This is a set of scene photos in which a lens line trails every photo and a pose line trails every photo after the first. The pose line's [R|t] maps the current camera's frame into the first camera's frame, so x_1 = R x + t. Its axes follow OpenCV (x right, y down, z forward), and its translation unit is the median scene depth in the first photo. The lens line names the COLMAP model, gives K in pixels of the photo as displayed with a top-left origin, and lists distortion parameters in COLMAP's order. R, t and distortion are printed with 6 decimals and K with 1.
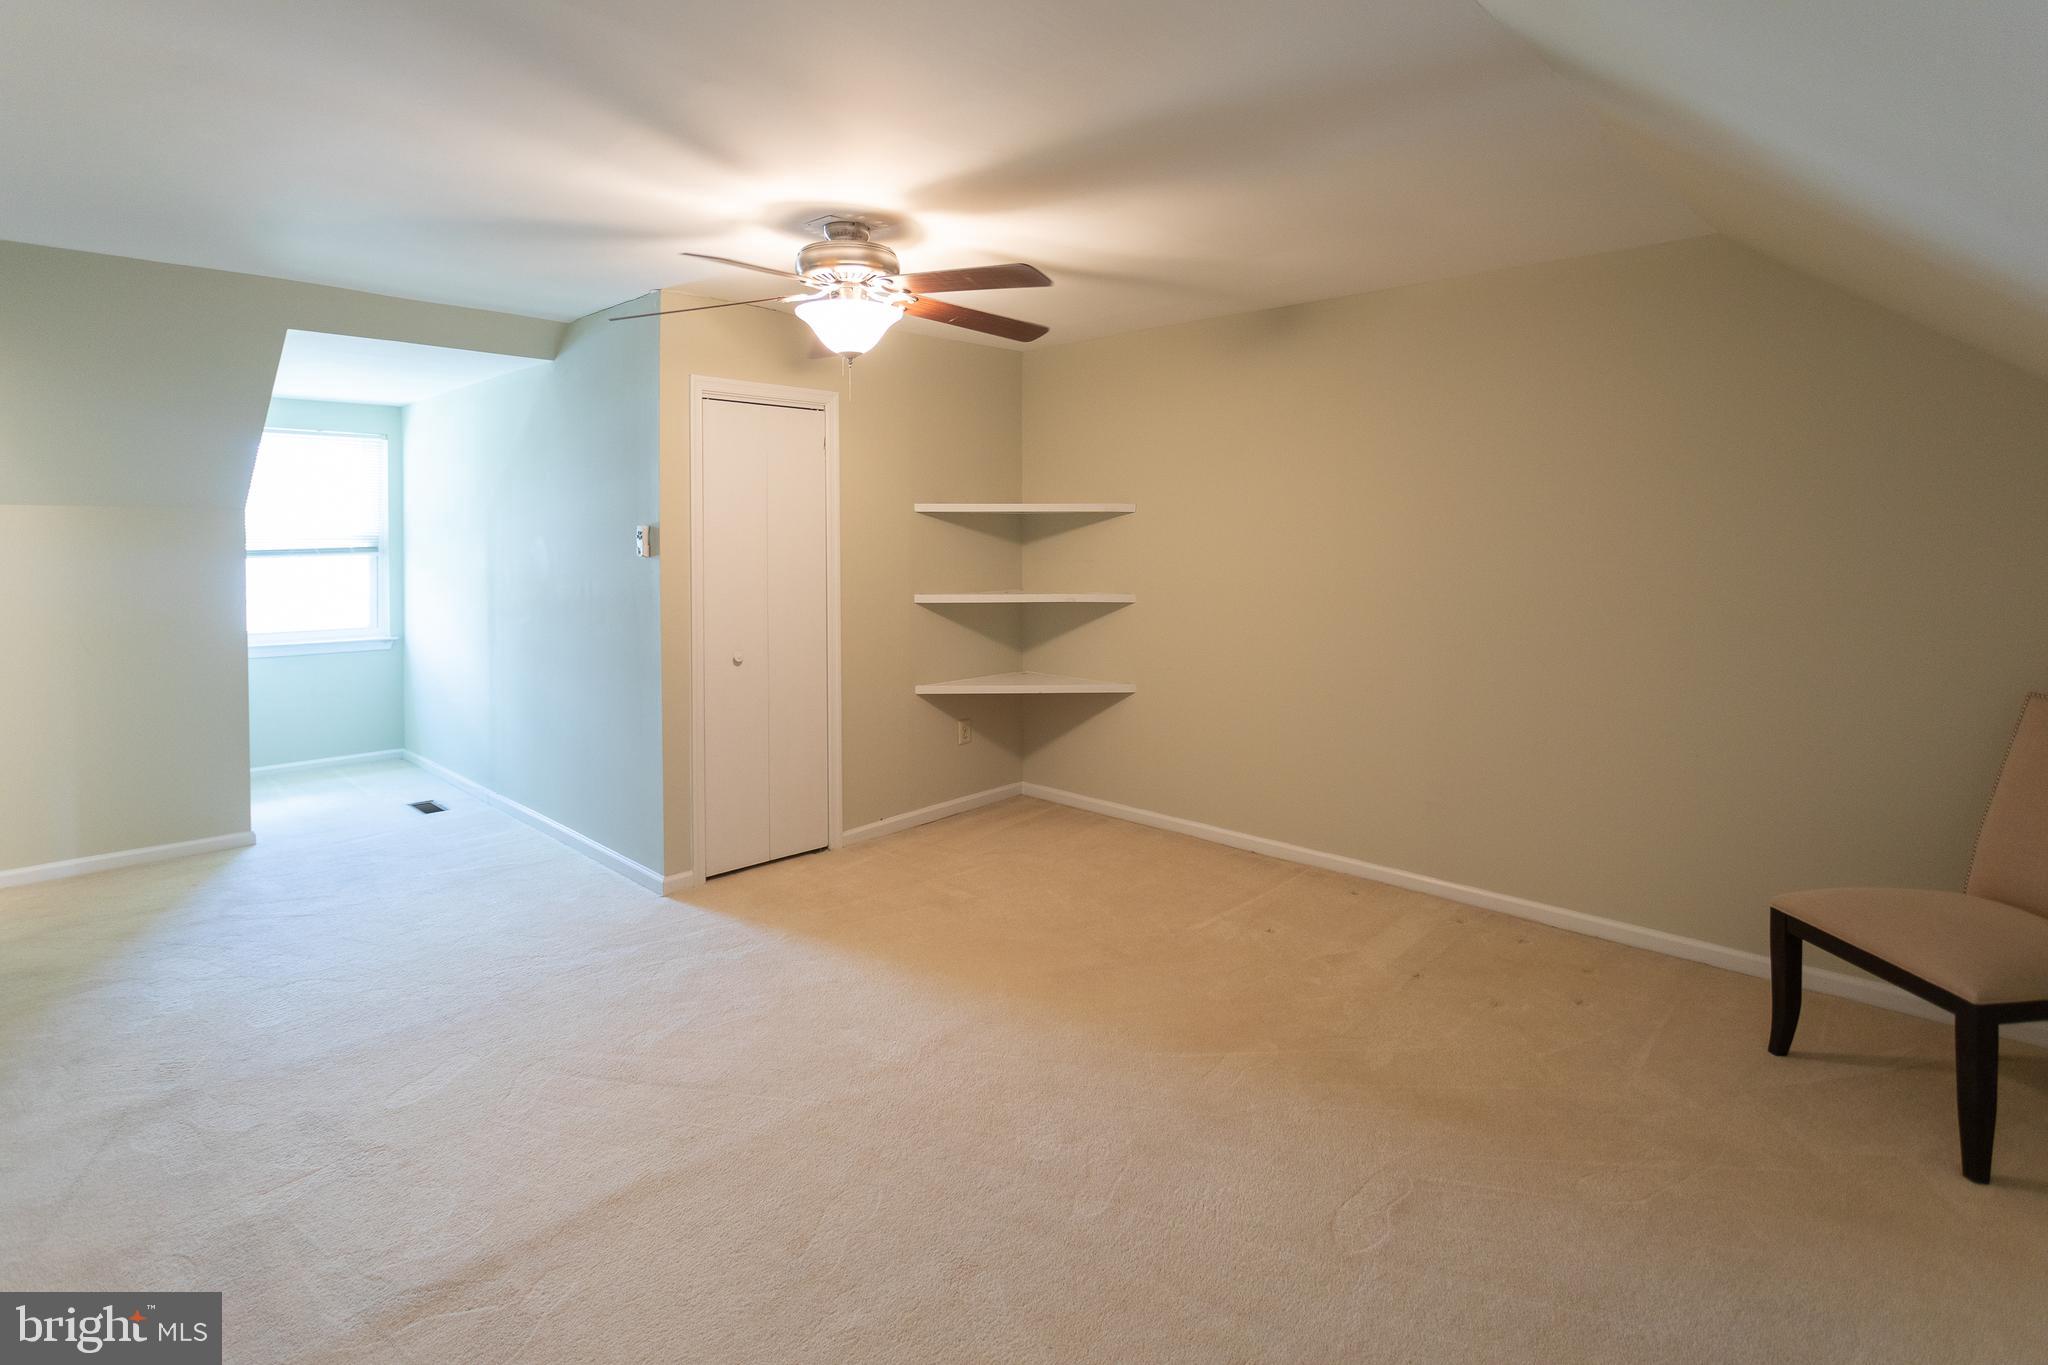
lens RADIAL K [[1013.7, 0, 1024.0], [0, 1013.7, 682.5], [0, 0, 1]] dist [0.000958, 0.000326]
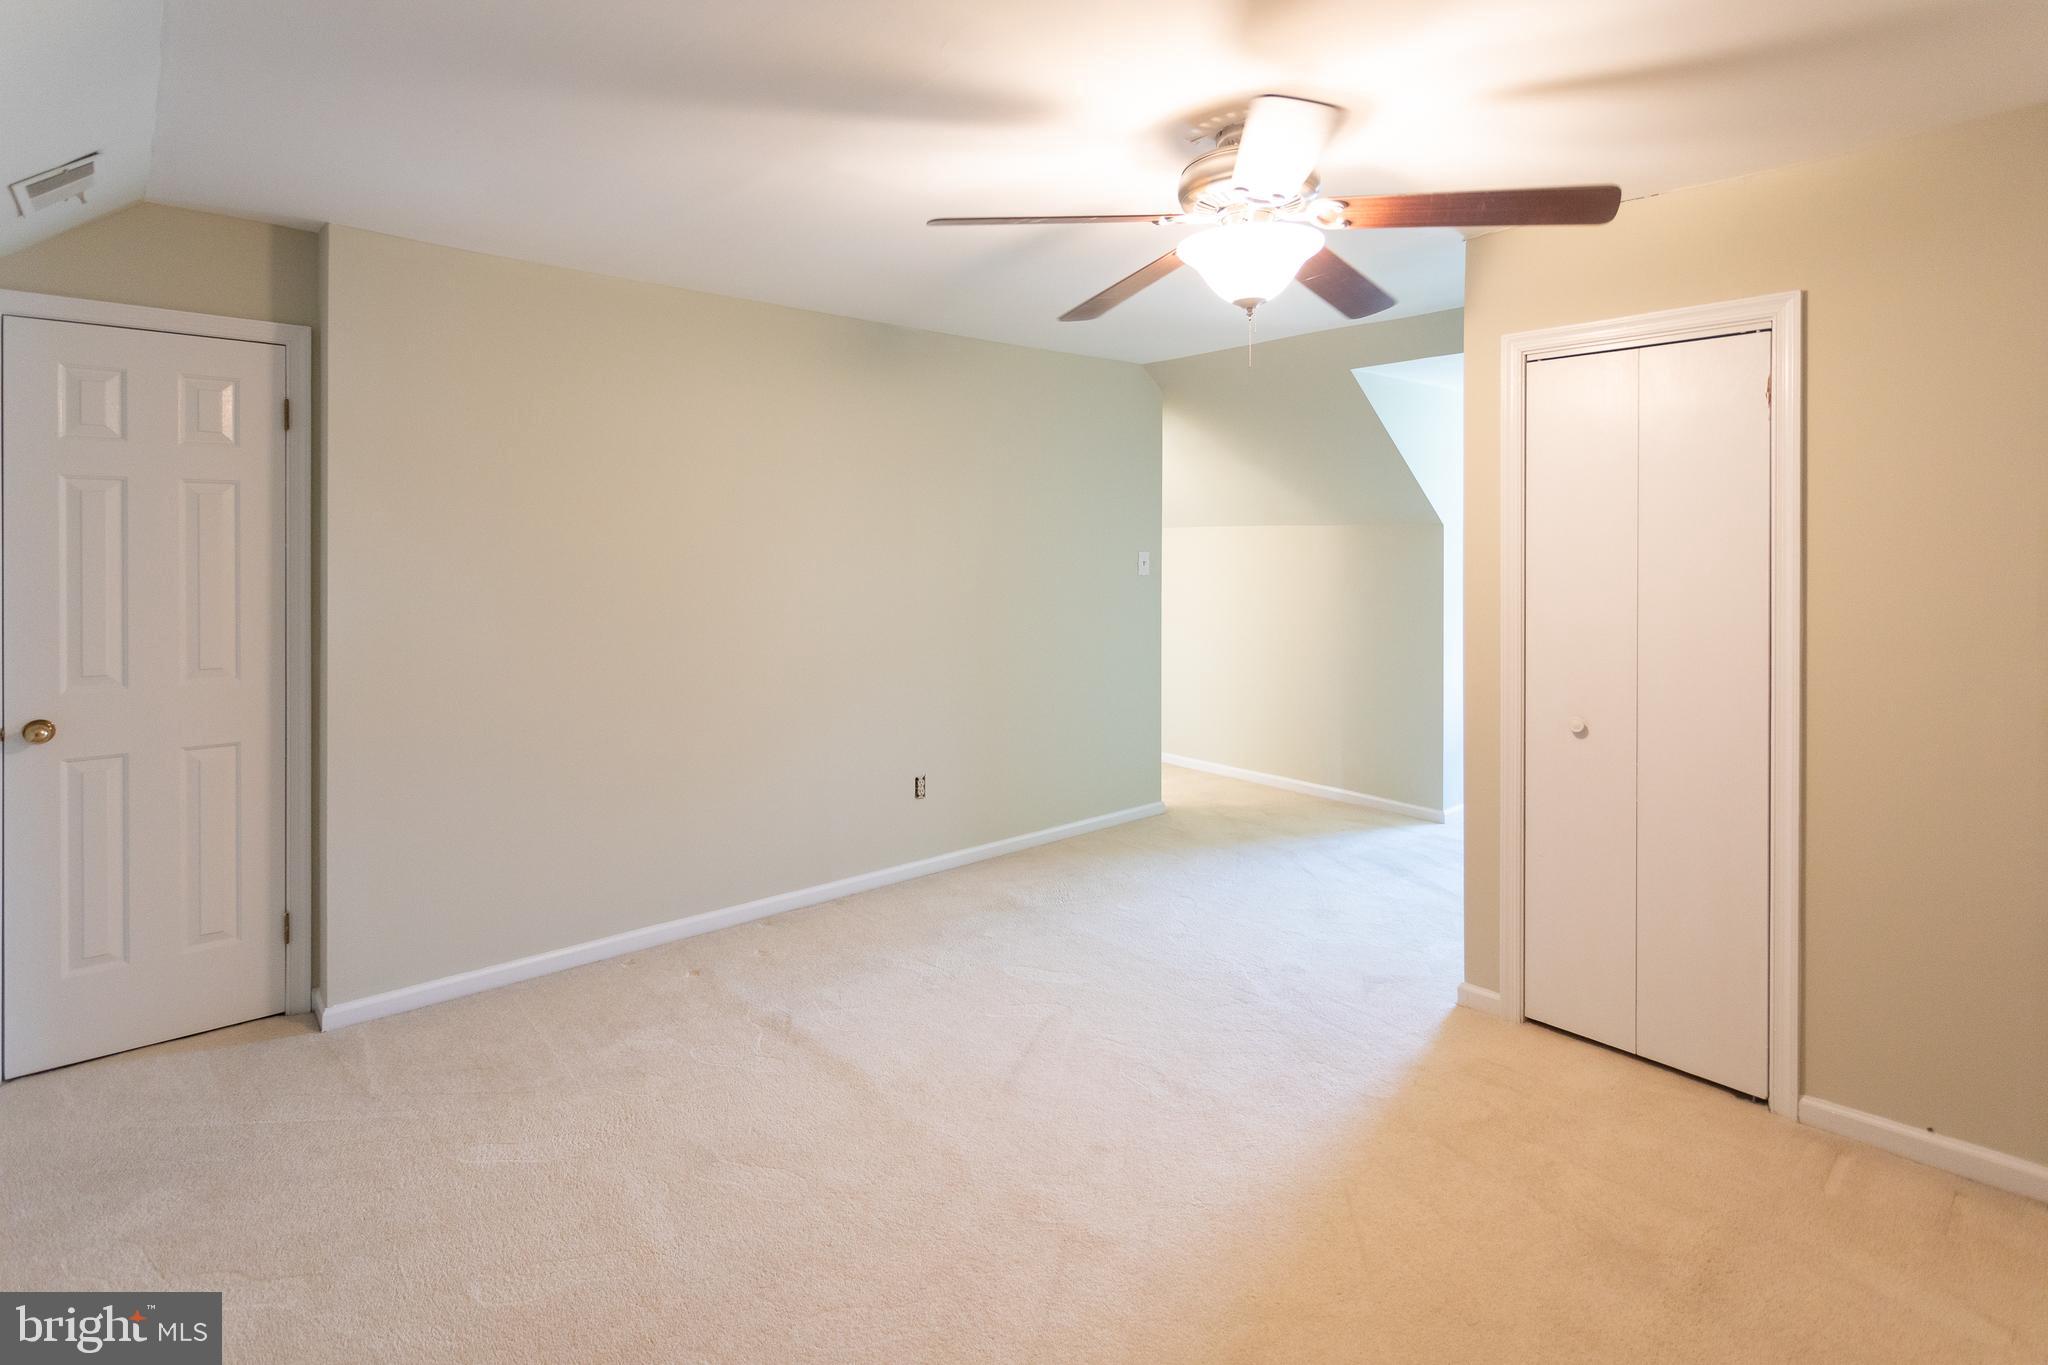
lens RADIAL K [[1013.7, 0, 1024.0], [0, 1013.7, 682.5], [0, 0, 1]] dist [0.000958, 0.000326]
pose [[-0.067160, 0.135245, -0.988533, 0.395913], [-0.158700, 0.976709, 0.144409, -0.090492], [0.985040, 0.166579, -0.044132, 0.624351]]
